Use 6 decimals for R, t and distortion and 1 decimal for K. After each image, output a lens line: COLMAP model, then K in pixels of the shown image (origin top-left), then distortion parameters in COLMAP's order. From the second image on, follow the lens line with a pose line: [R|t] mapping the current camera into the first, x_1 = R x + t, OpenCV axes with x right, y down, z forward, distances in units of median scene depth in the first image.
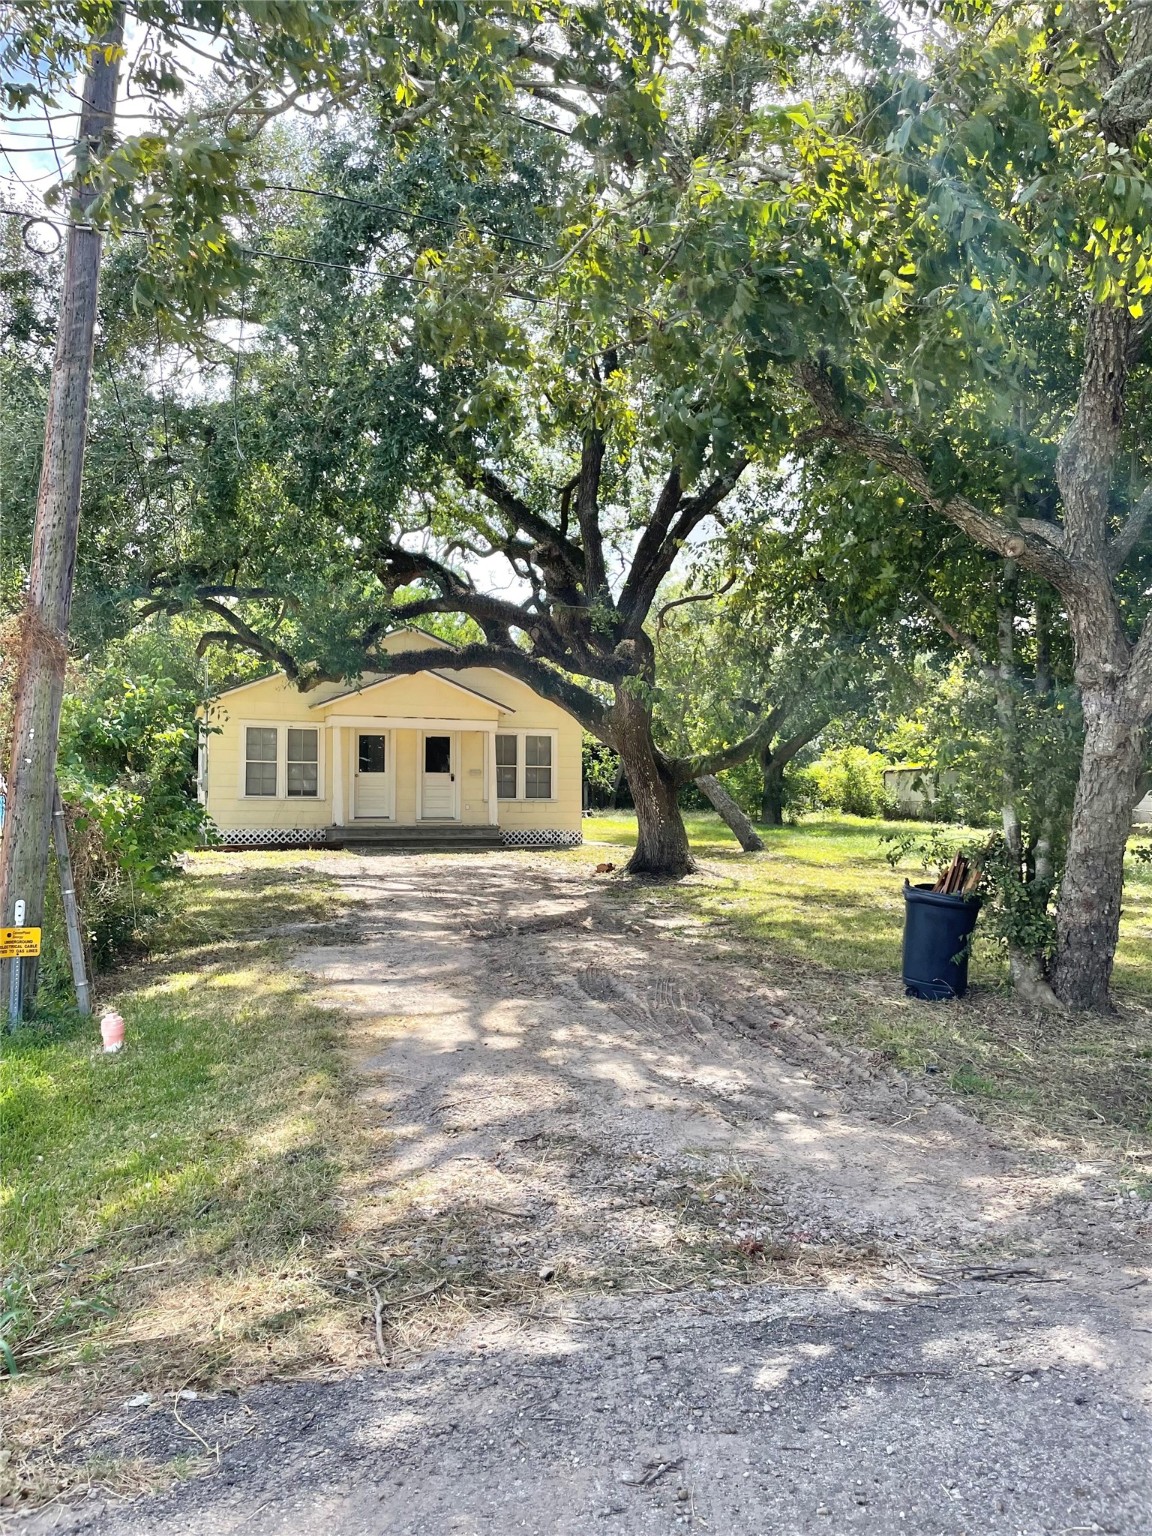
lens RADIAL K [[1170.7, 0, 576.0], [0, 1170.7, 768.0], [0, 0, 1]] dist [0.001498, -0.000069]
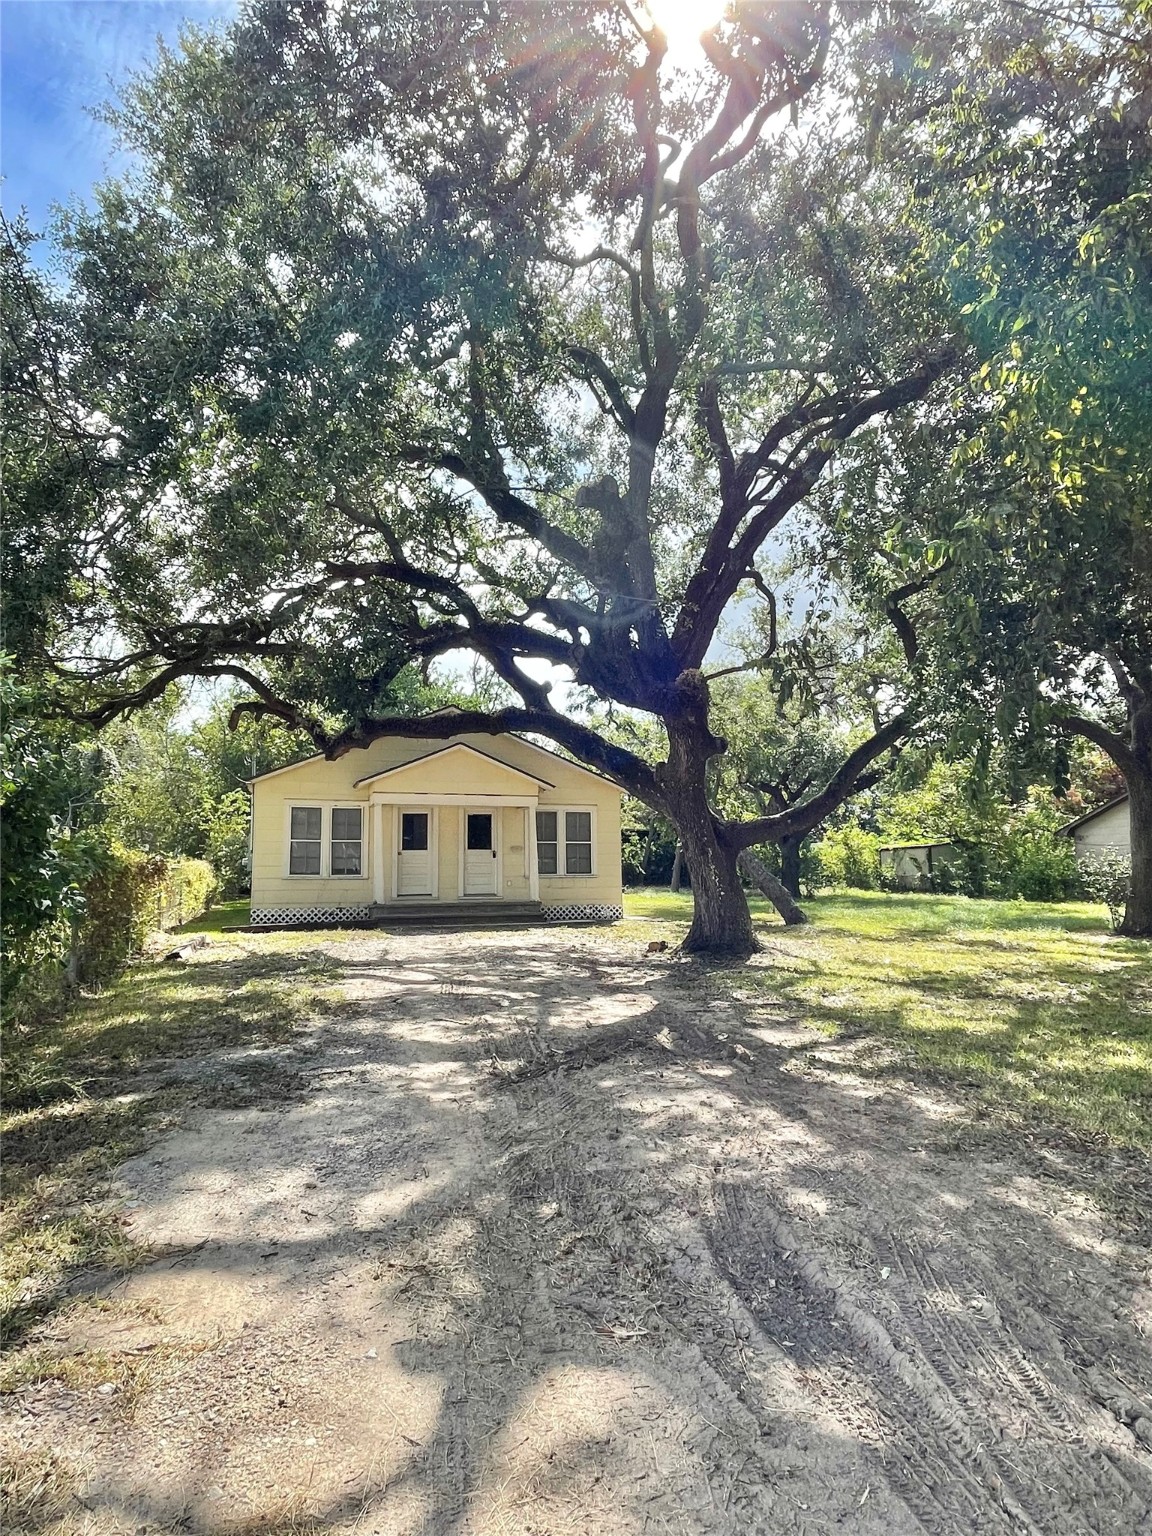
lens RADIAL K [[892.0, 0, 576.0], [0, 892.0, 768.0], [0, 0, 1]] dist [0.001375, 0.000058]
pose [[0.999484, -0.017754, -0.026751, -0.013750], [0.014989, 0.994852, -0.100223, 0.013456], [0.028393, 0.099770, 0.994605, 0.245236]]
